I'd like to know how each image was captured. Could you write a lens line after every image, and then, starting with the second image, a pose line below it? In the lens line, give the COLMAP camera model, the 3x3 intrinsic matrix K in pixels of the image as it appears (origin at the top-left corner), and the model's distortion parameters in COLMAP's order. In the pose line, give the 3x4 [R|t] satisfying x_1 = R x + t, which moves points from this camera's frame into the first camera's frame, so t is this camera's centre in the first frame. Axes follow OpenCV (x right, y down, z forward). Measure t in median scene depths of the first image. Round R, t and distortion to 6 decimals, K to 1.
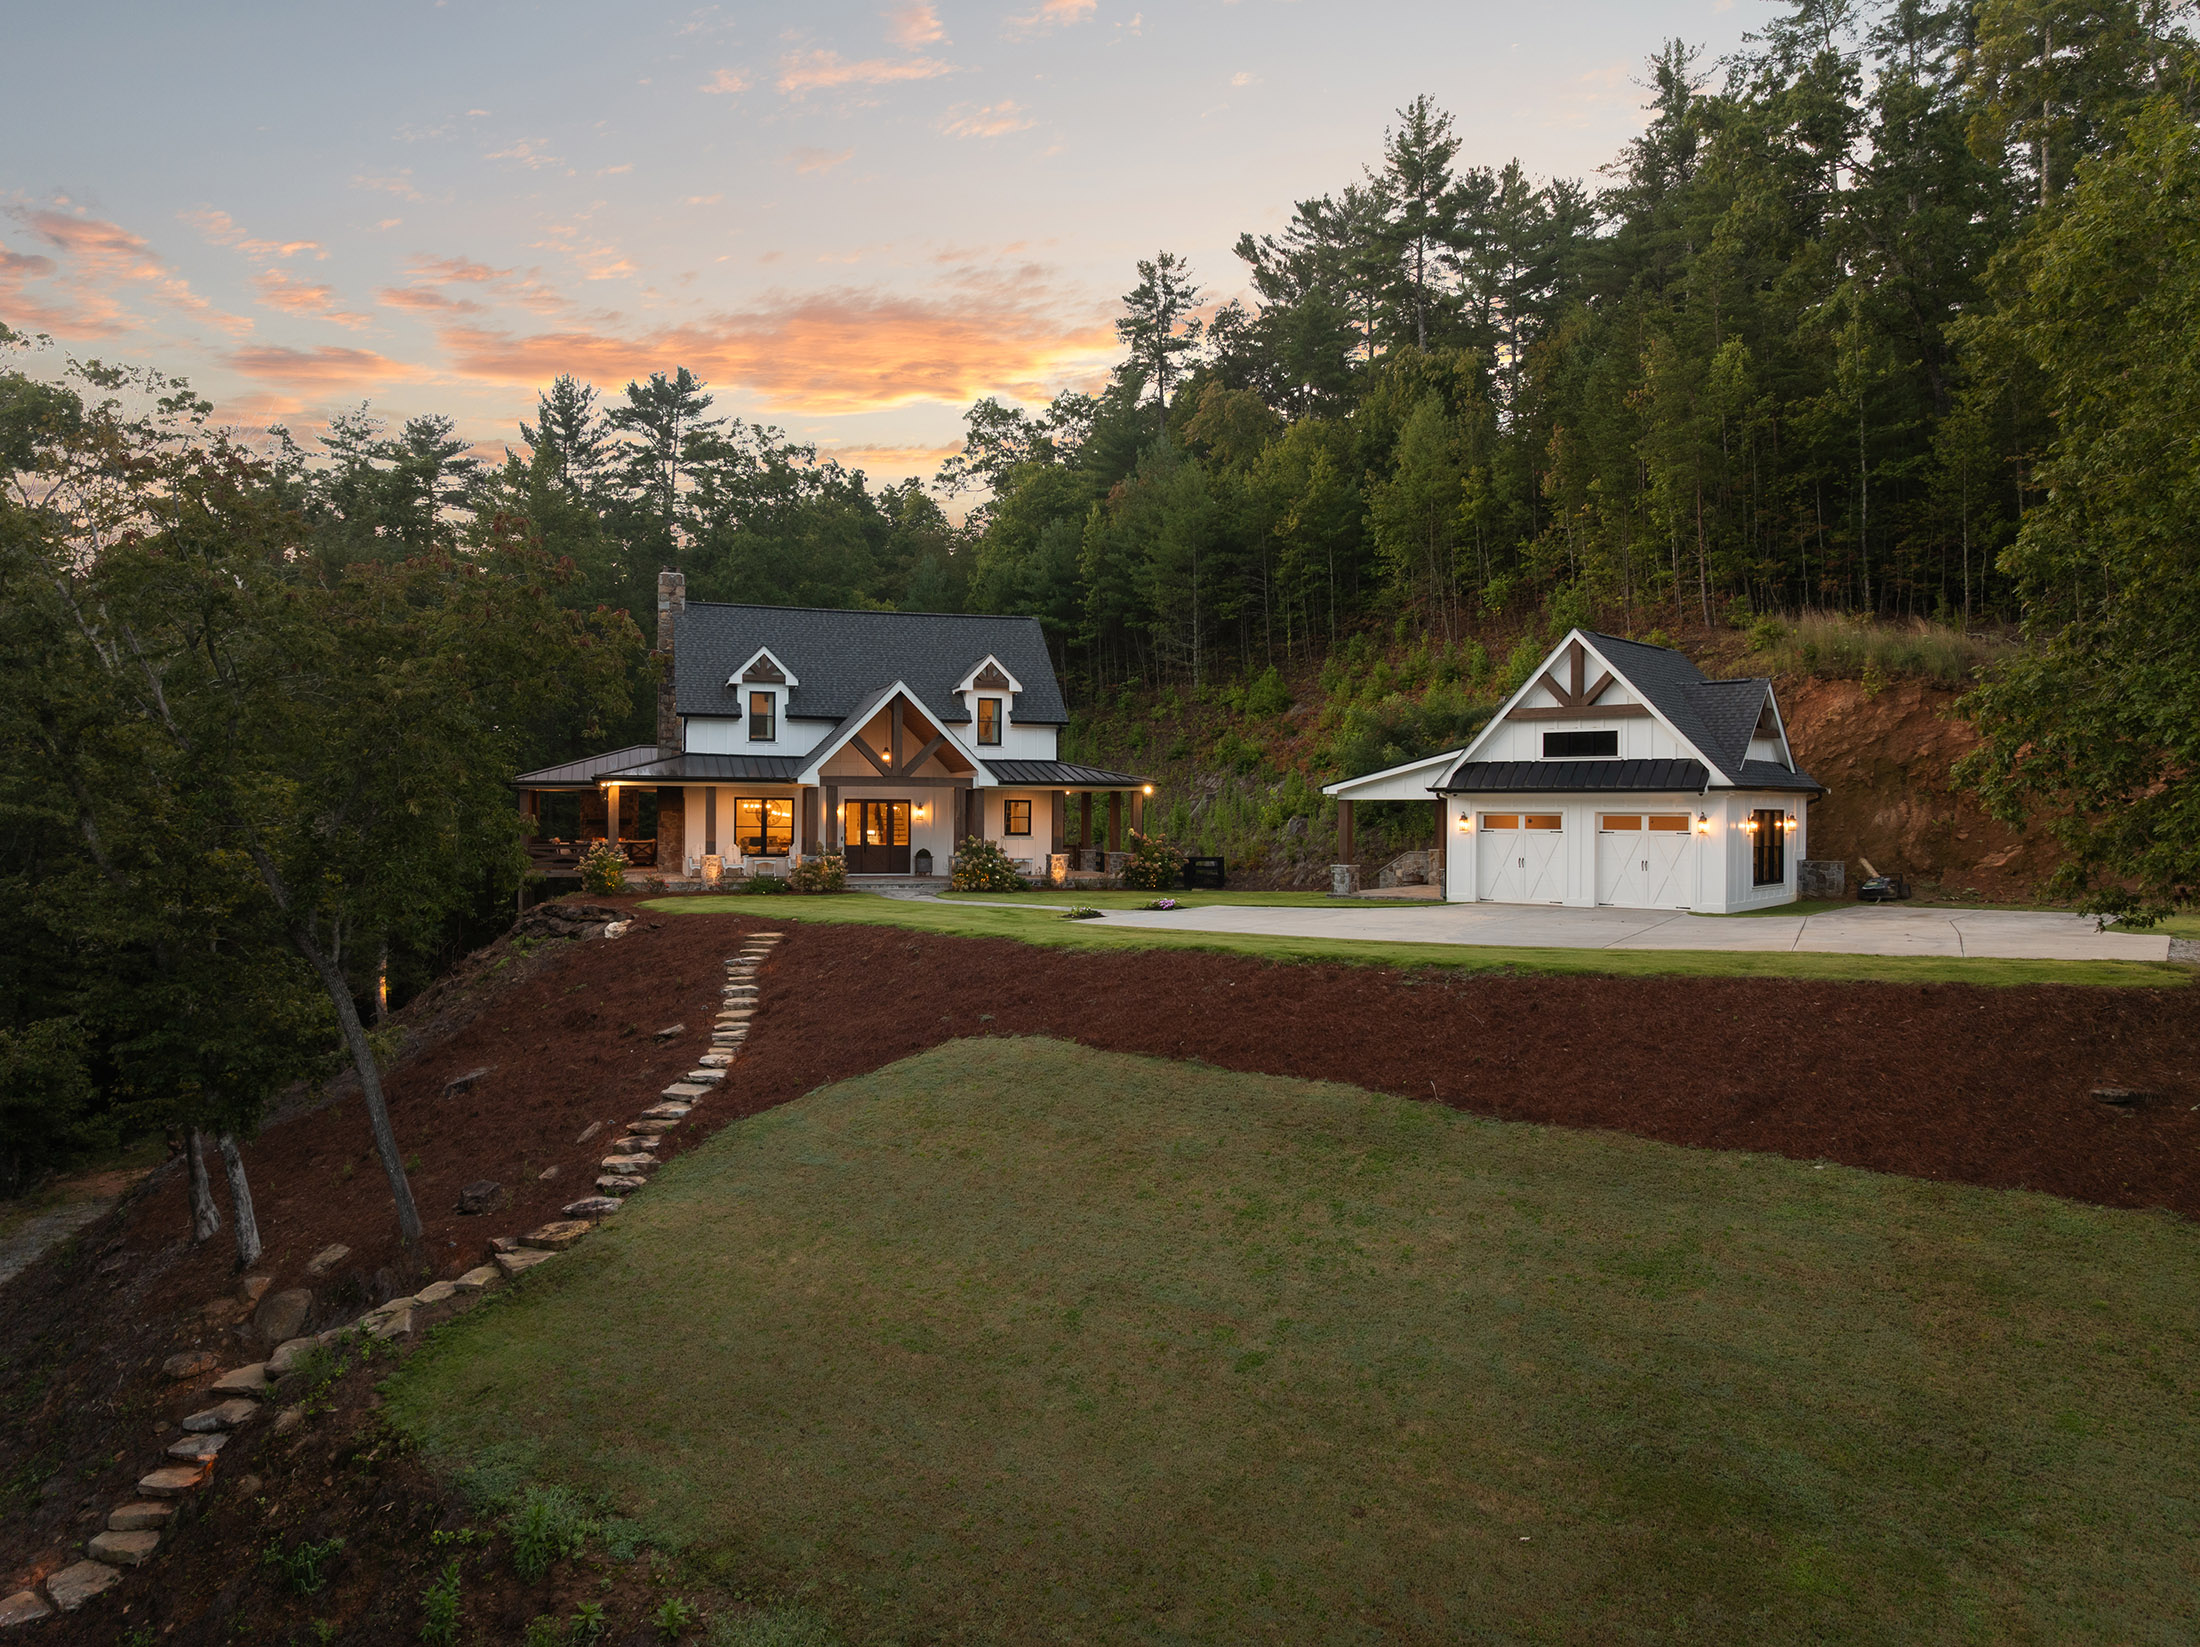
lens RADIAL K [[1553.2, 0, 1100.0], [0, 1553.2, 823.5], [0, 0, 1]] dist [-0.045624, -0.008322]
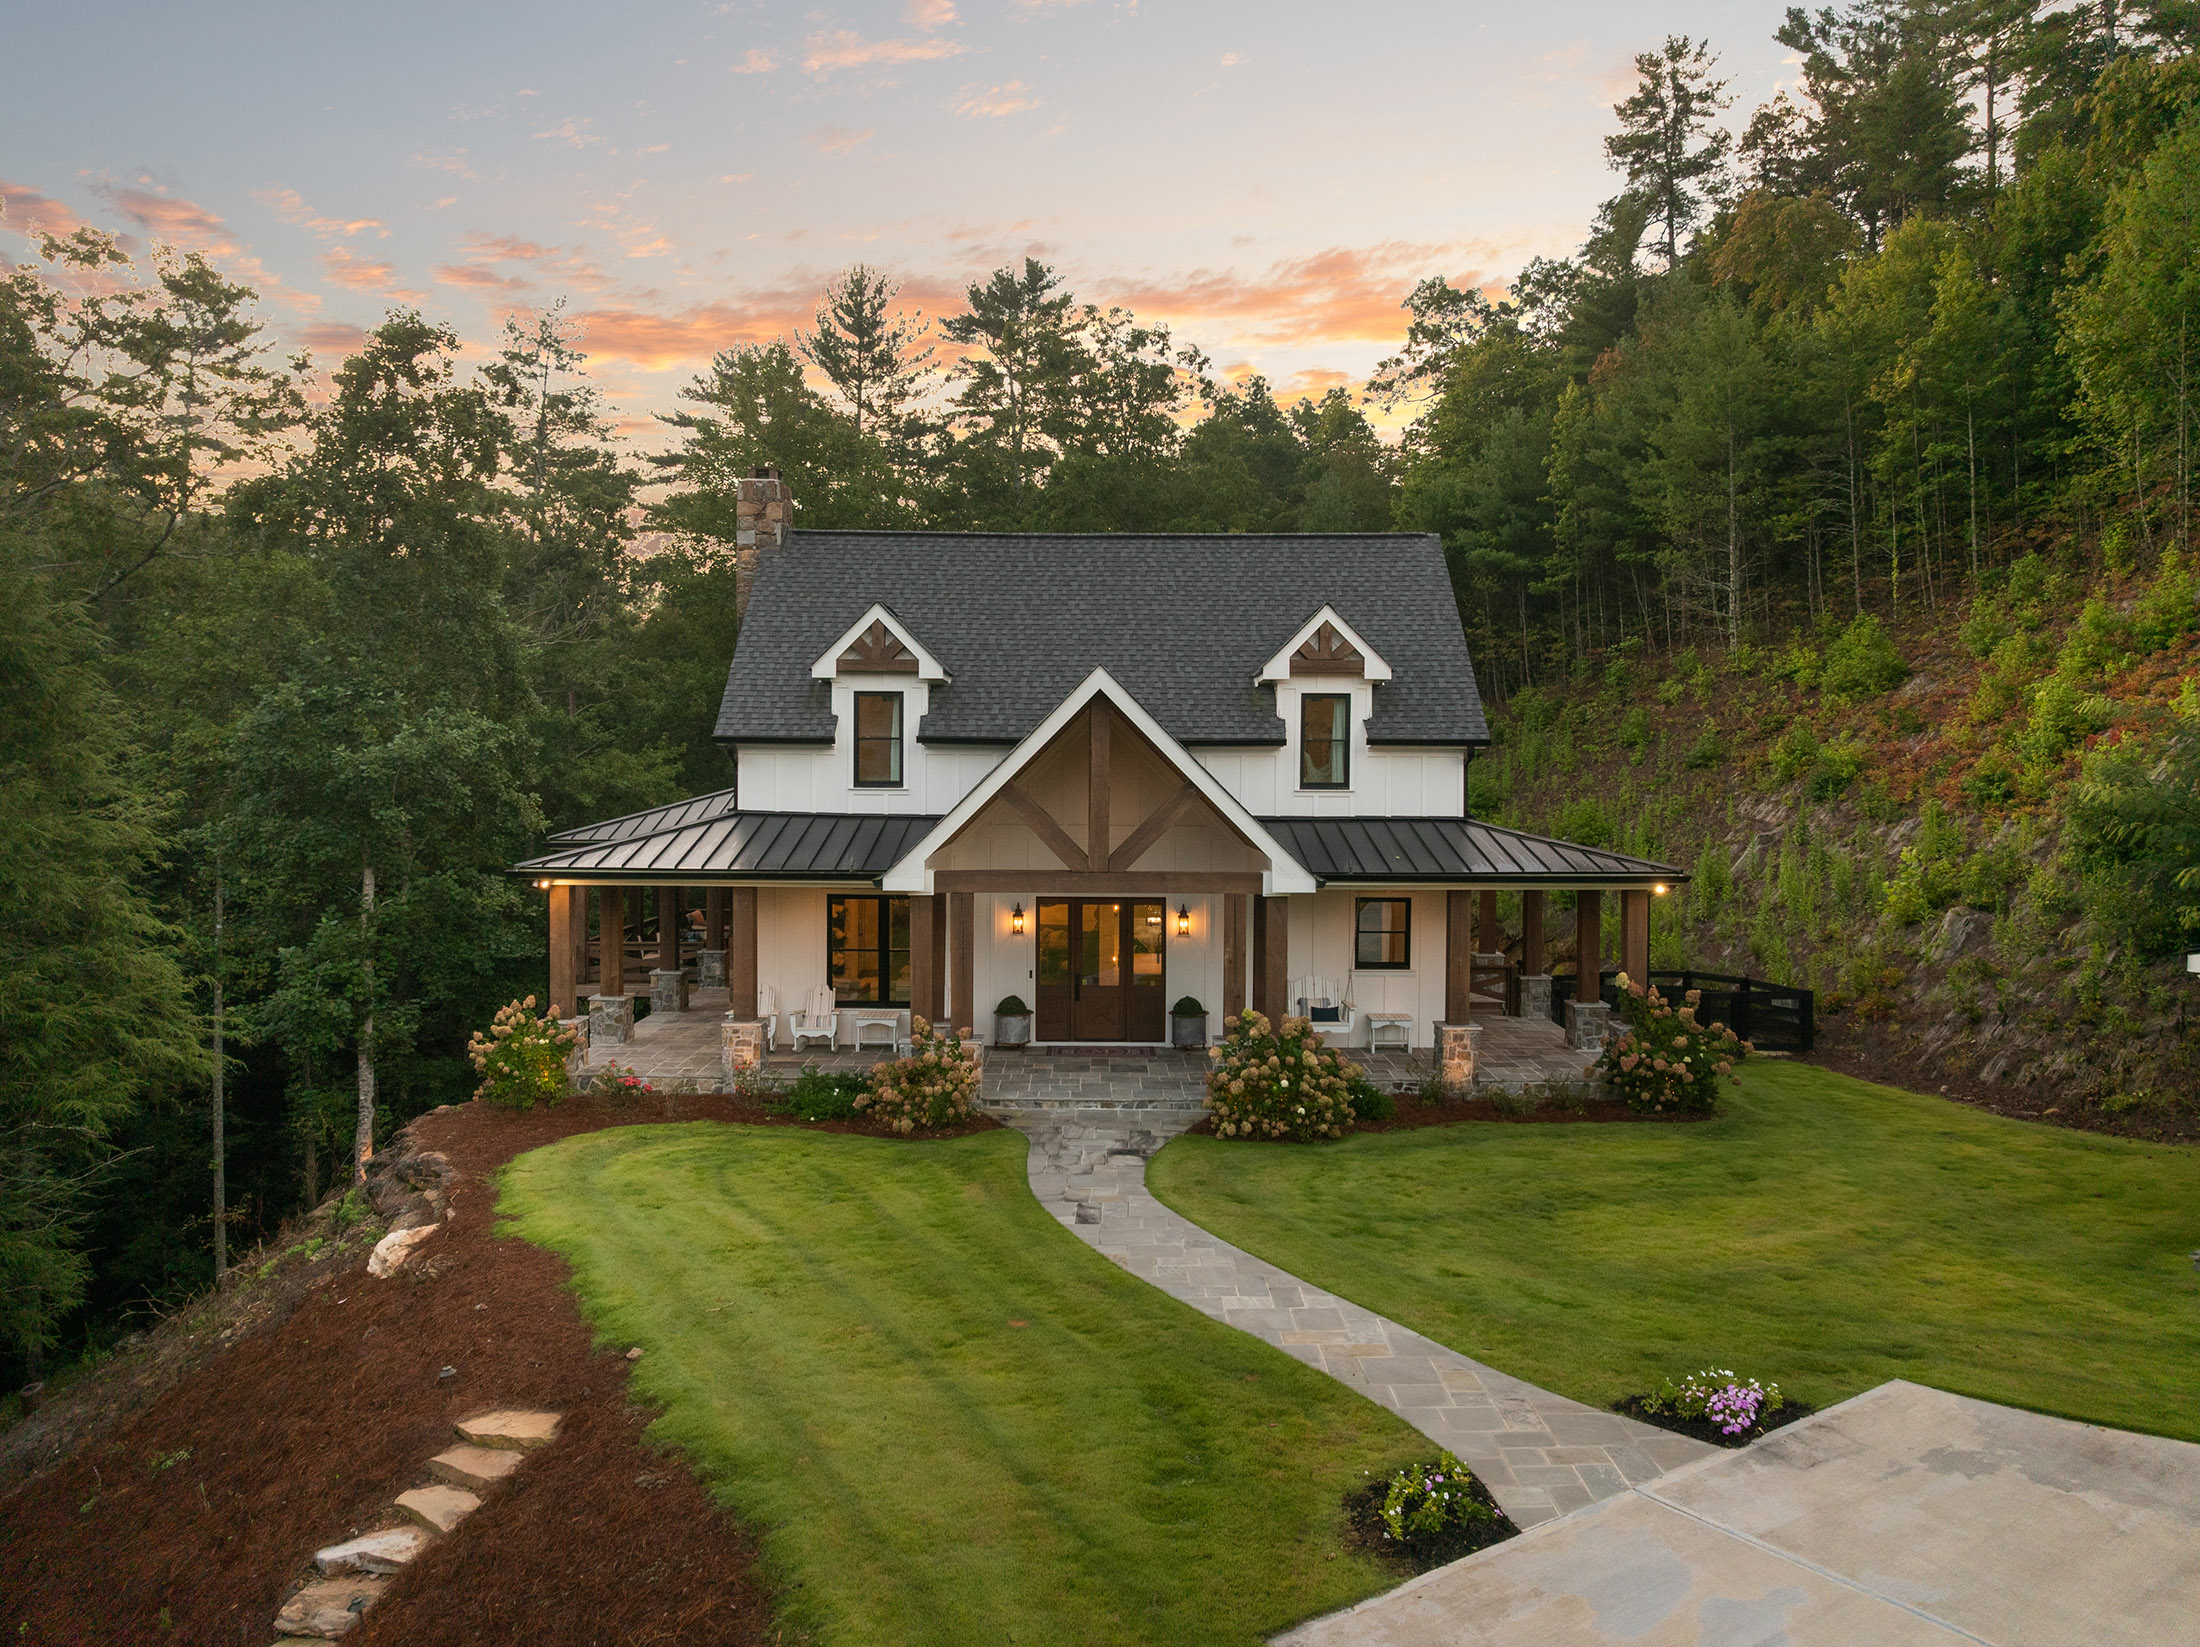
lens RADIAL K [[1545.9, 0, 1100.0], [0, 1545.9, 823.5], [0, 0, 1]] dist [-0.042723, -0.005862]
pose [[0.952336, 0.007647, -0.304956, 0.006775], [0.000086, 0.999679, 0.025336, -0.031396], [0.305052, -0.024155, 0.952029, 0.307083]]
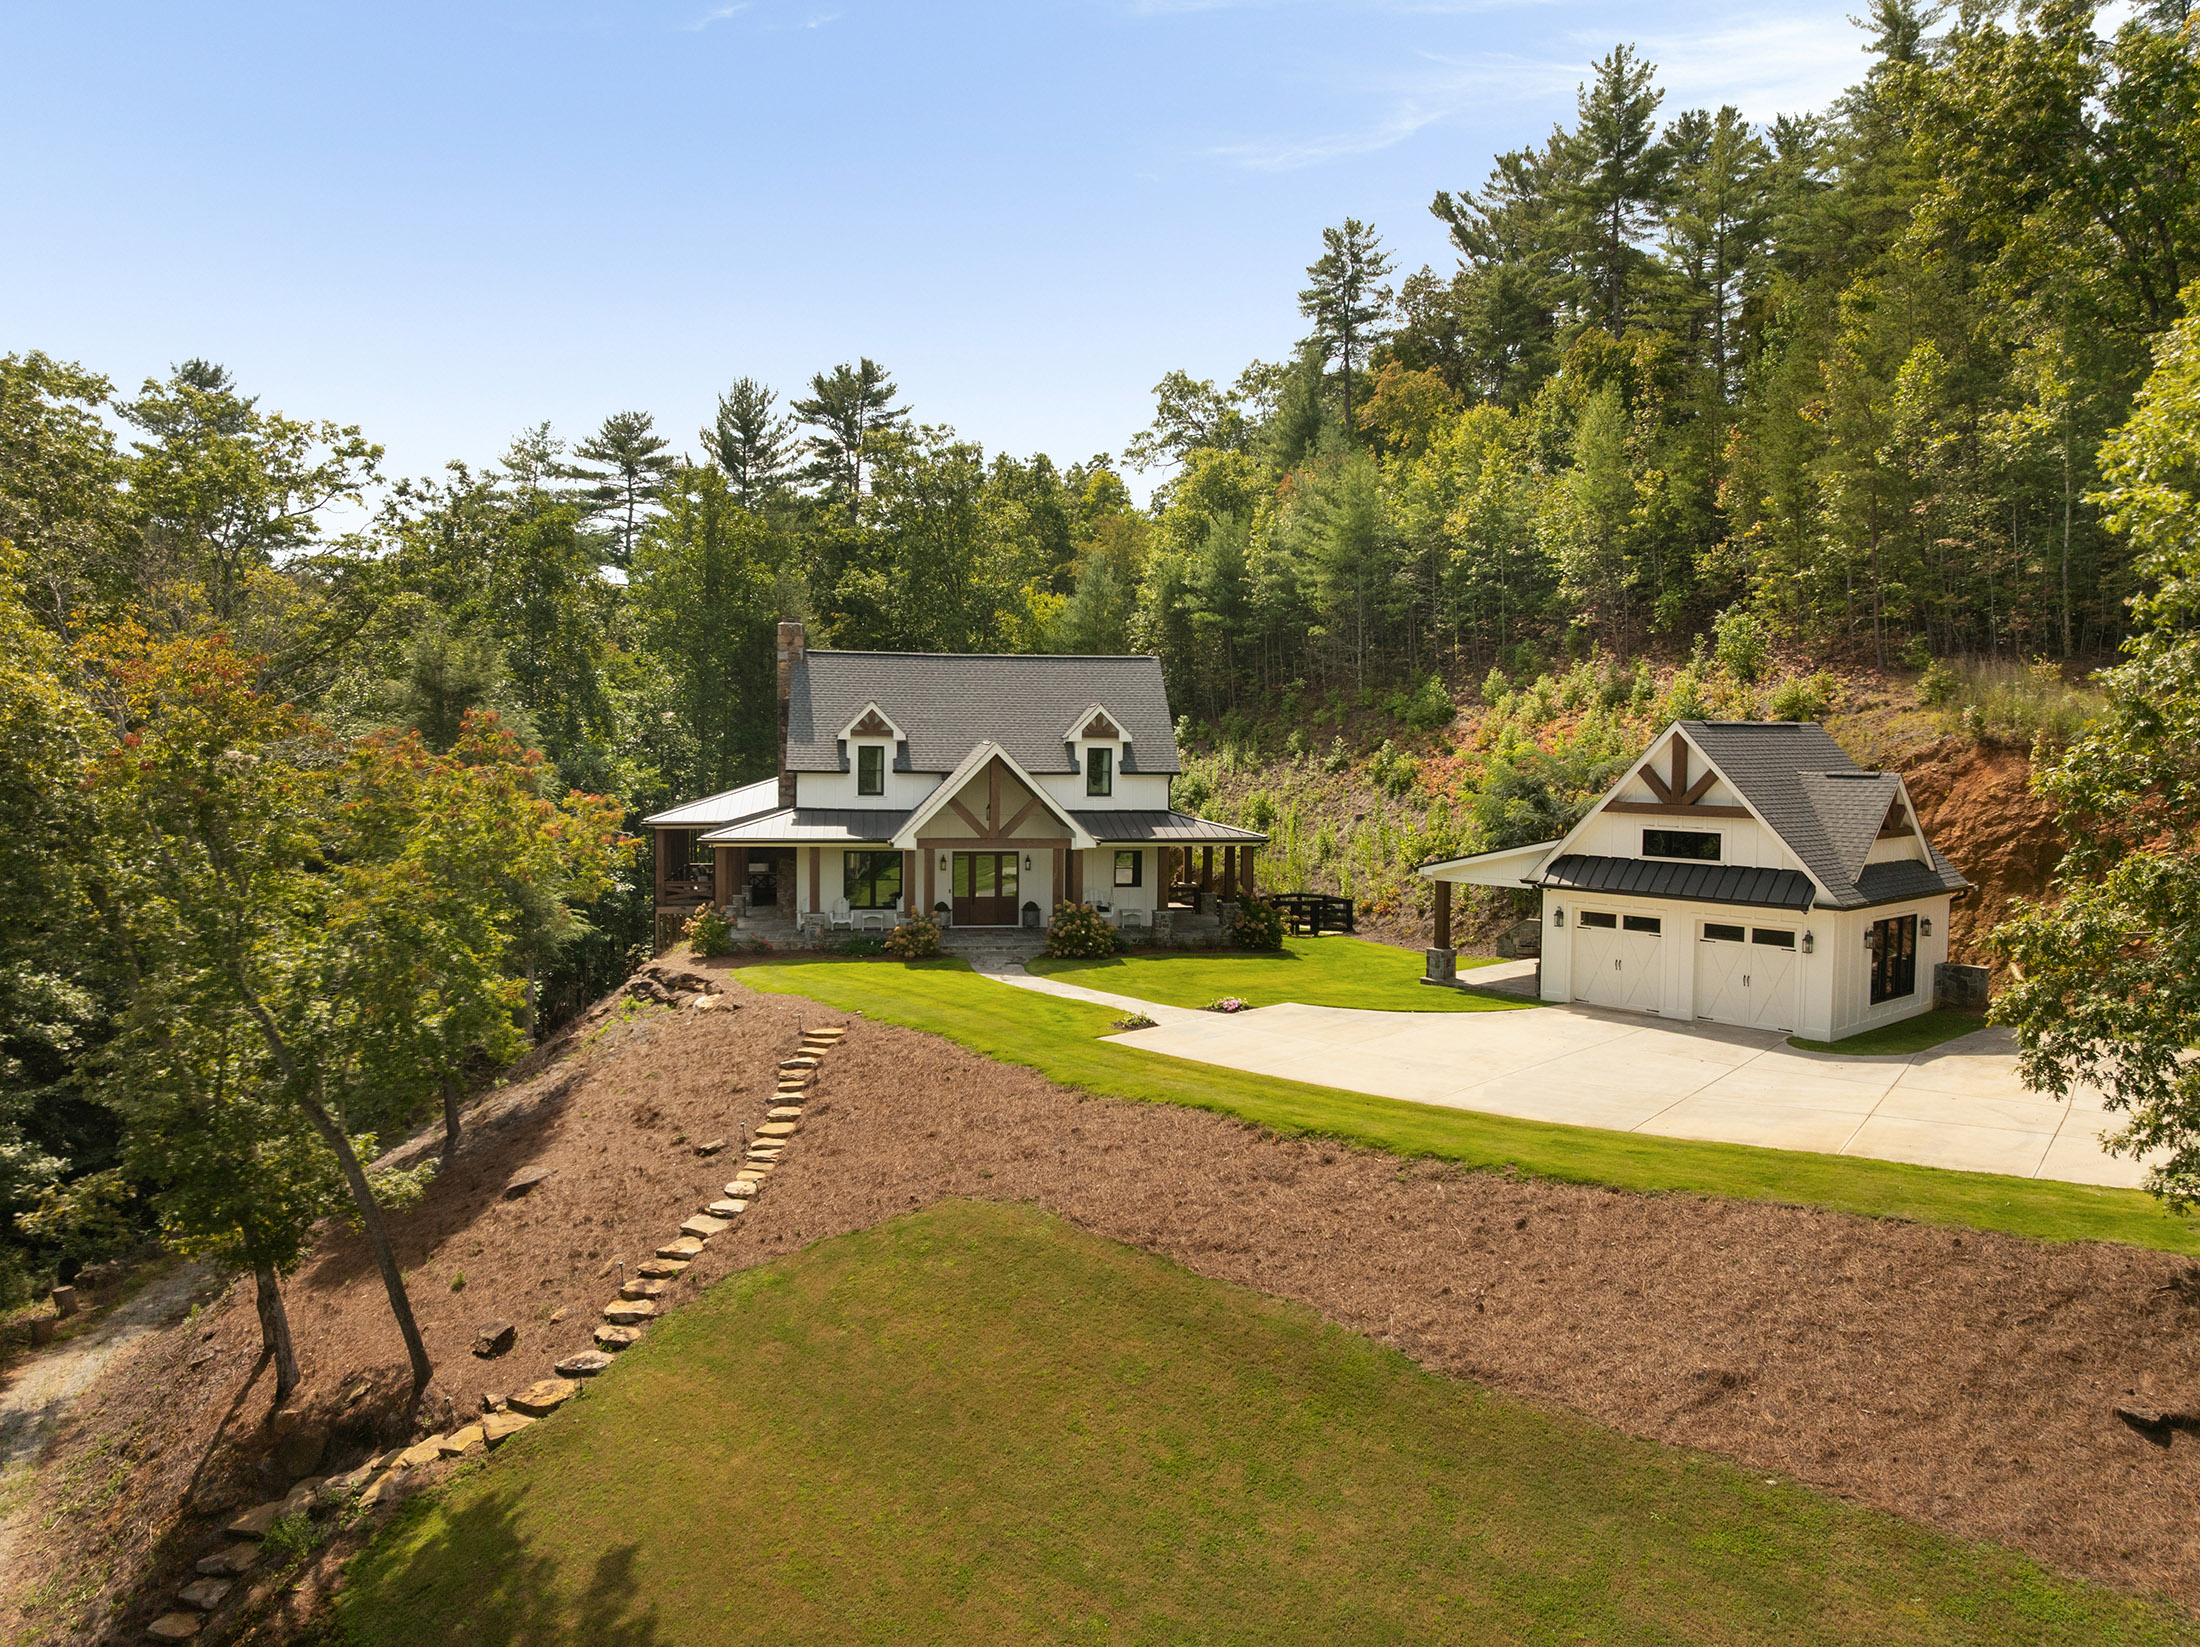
lens RADIAL K [[1545.9, 0, 1100.0], [0, 1545.9, 823.5], [0, 0, 1]] dist [-0.042723, -0.005862]
pose [[0.987851, 0.011338, -0.154990, 0.049733], [-0.004019, 0.998865, 0.047451, -0.048312], [0.155352, -0.046252, 0.986776, 0.016895]]
